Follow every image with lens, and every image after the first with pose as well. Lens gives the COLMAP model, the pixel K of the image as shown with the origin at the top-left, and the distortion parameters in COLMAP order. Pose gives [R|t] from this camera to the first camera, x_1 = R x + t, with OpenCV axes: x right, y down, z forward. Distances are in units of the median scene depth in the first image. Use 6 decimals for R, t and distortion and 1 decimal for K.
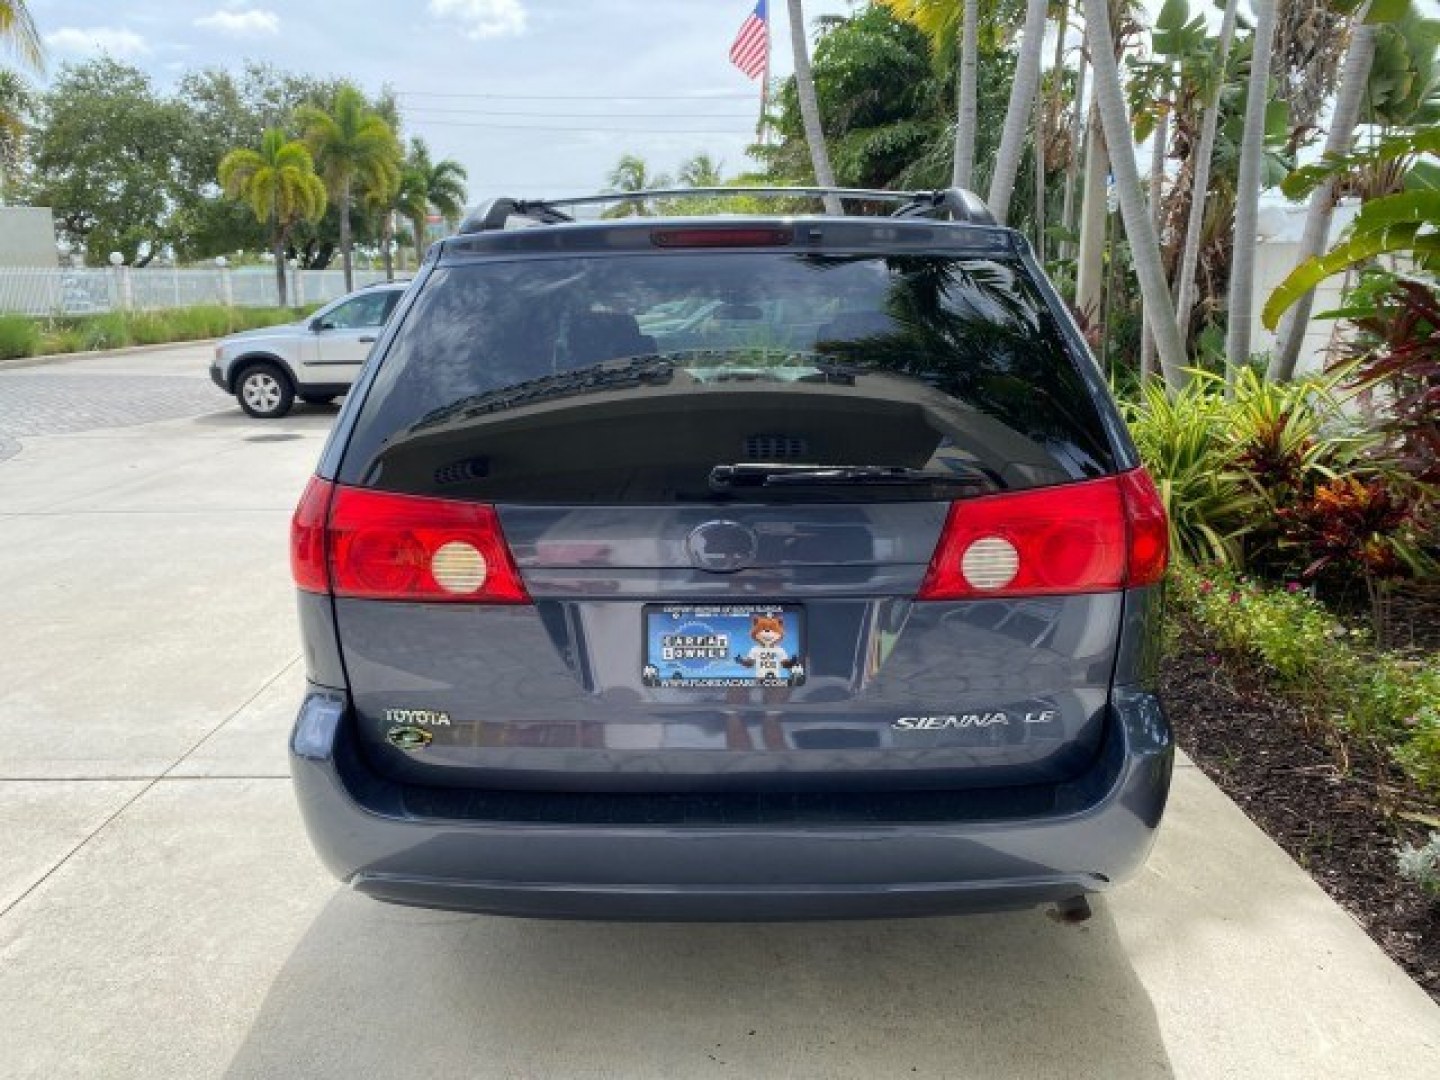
lens RADIAL K [[1109.4, 0, 735.1], [0, 1109.4, 543.0], [0, 0, 1]] dist [0.018102, -0.019557]
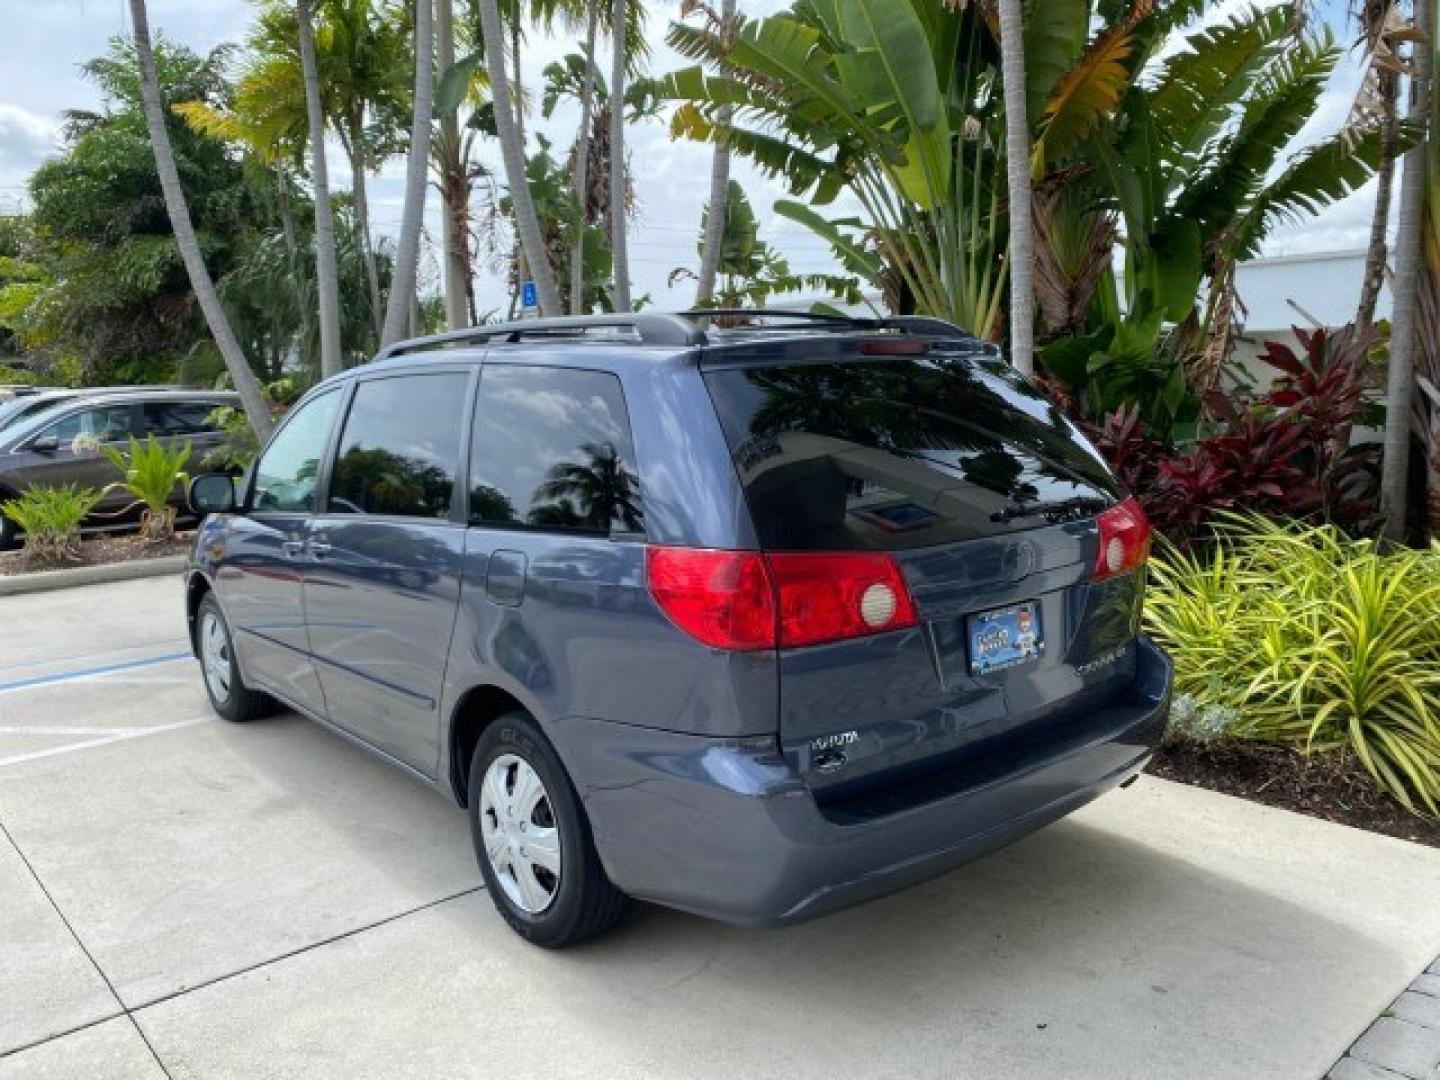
lens RADIAL K [[1109.4, 0, 730.1], [0, 1109.4, 546.0], [0, 0, 1]] dist [0.018102, -0.019557]
pose [[0.757346, -0.101229, 0.645120, -0.301188], [0.163057, 0.985933, -0.036714, -0.006578], [-0.632329, 0.132997, 0.763199, 0.036034]]
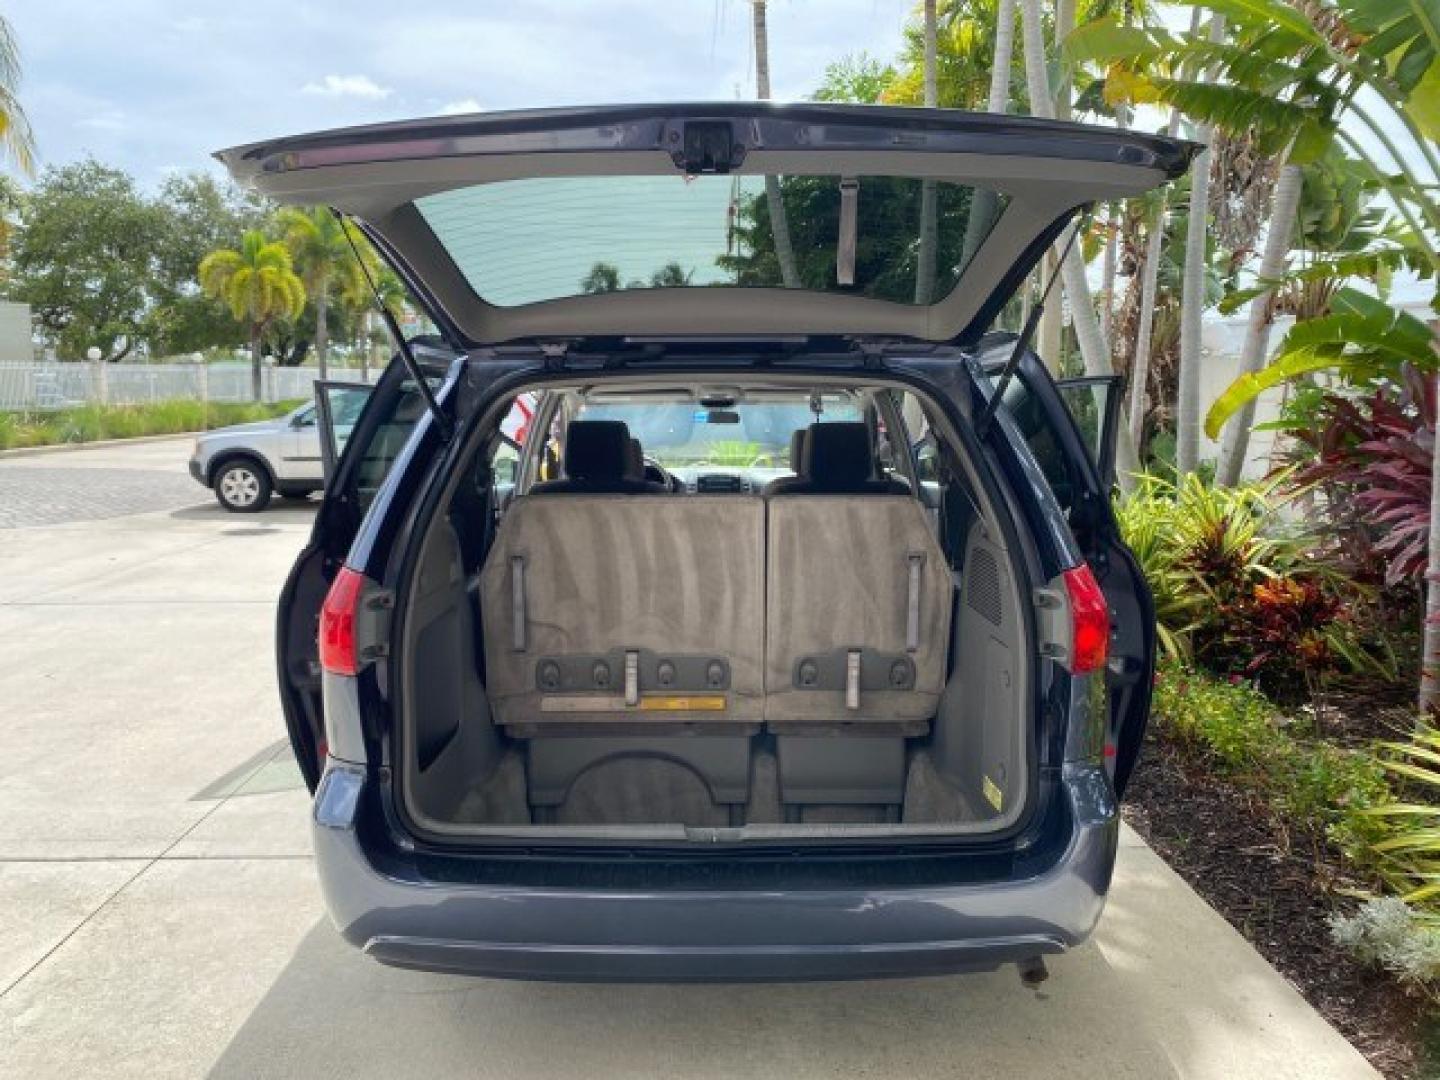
lens RADIAL K [[1109.4, 0, 732.5], [0, 1109.4, 543.7], [0, 0, 1]] dist [0.018102, -0.019557]
pose [[0.999601, 0.007793, 0.027134, -0.006075], [-0.005418, 0.996233, -0.086548, 0.002823], [-0.027707, 0.086366, 0.995878, -0.031364]]
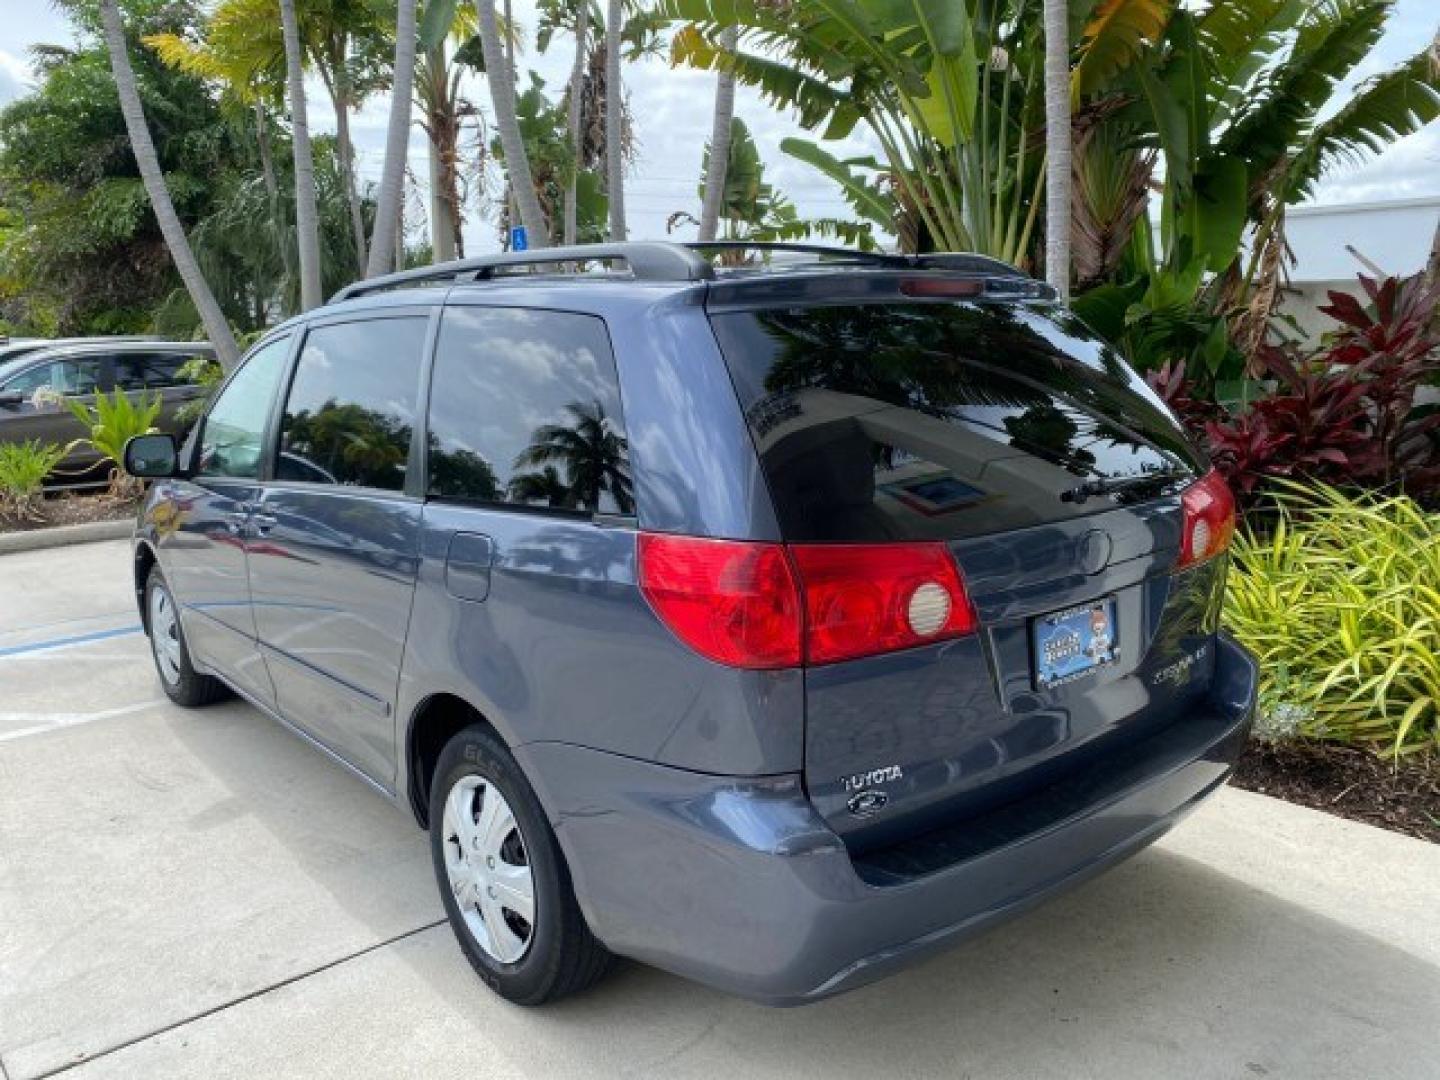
lens RADIAL K [[1109.4, 0, 734.9], [0, 1109.4, 543.1], [0, 0, 1]] dist [0.018102, -0.019557]
pose [[0.754414, -0.121237, 0.645106, -0.260345], [0.158486, 0.987361, 0.000218, -0.016615], [-0.636979, 0.102076, 0.764093, 0.087603]]
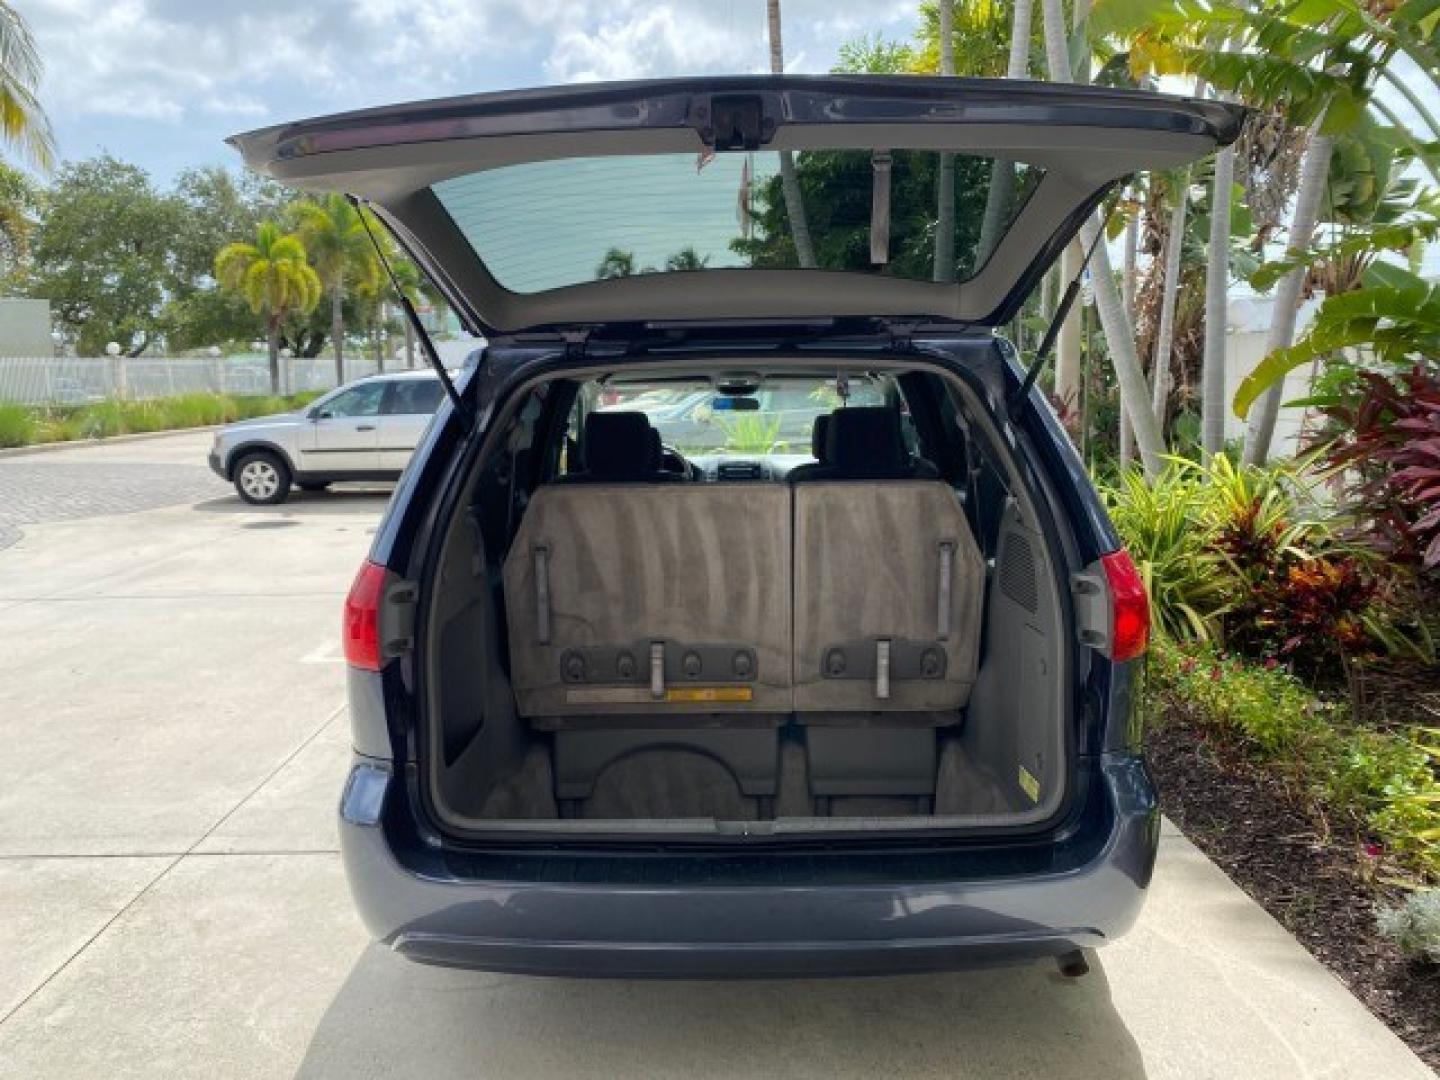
lens RADIAL K [[1109.4, 0, 728.3], [0, 1109.4, 549.1], [0, 0, 1]] dist [0.018102, -0.019557]
pose [[0.999956, -0.004552, 0.008240, -0.008990], [0.005112, 0.997582, -0.069308, 0.001223], [-0.007905, 0.069347, 0.997561, -0.024521]]
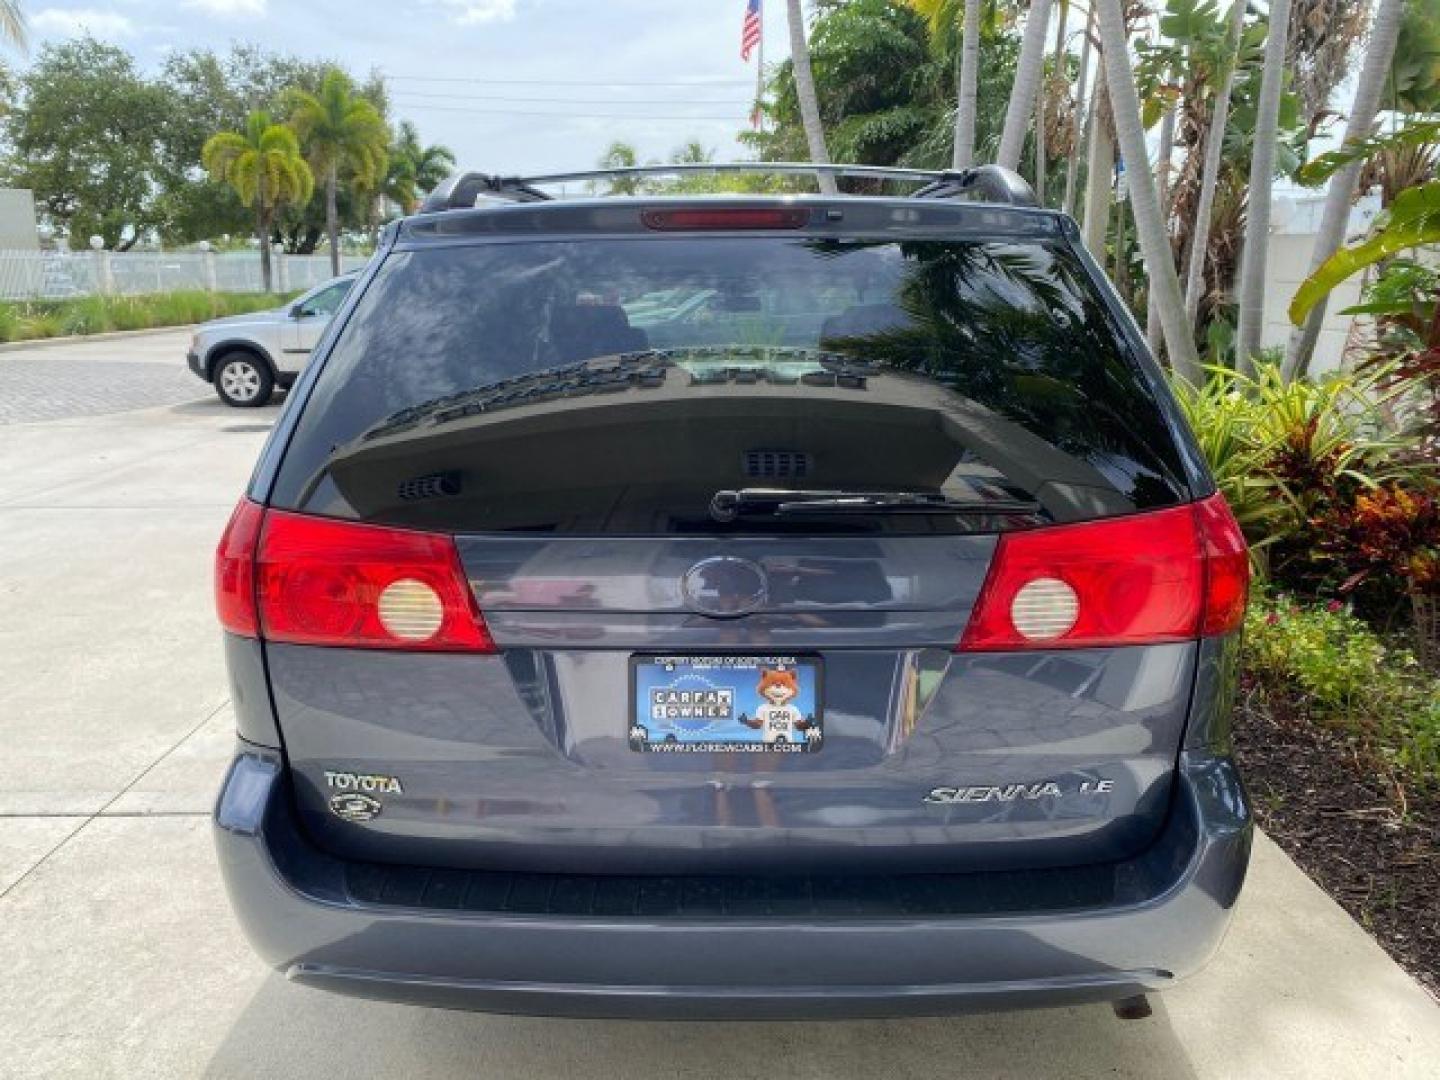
lens RADIAL K [[1109.4, 0, 732.9], [0, 1109.4, 541.7], [0, 0, 1]] dist [0.018102, -0.019557]
pose [[0.999956, 0.005479, 0.007649, -0.003157], [-0.005544, 0.999948, 0.008561, -0.009709], [-0.007602, -0.008603, 0.999934, 0.040799]]
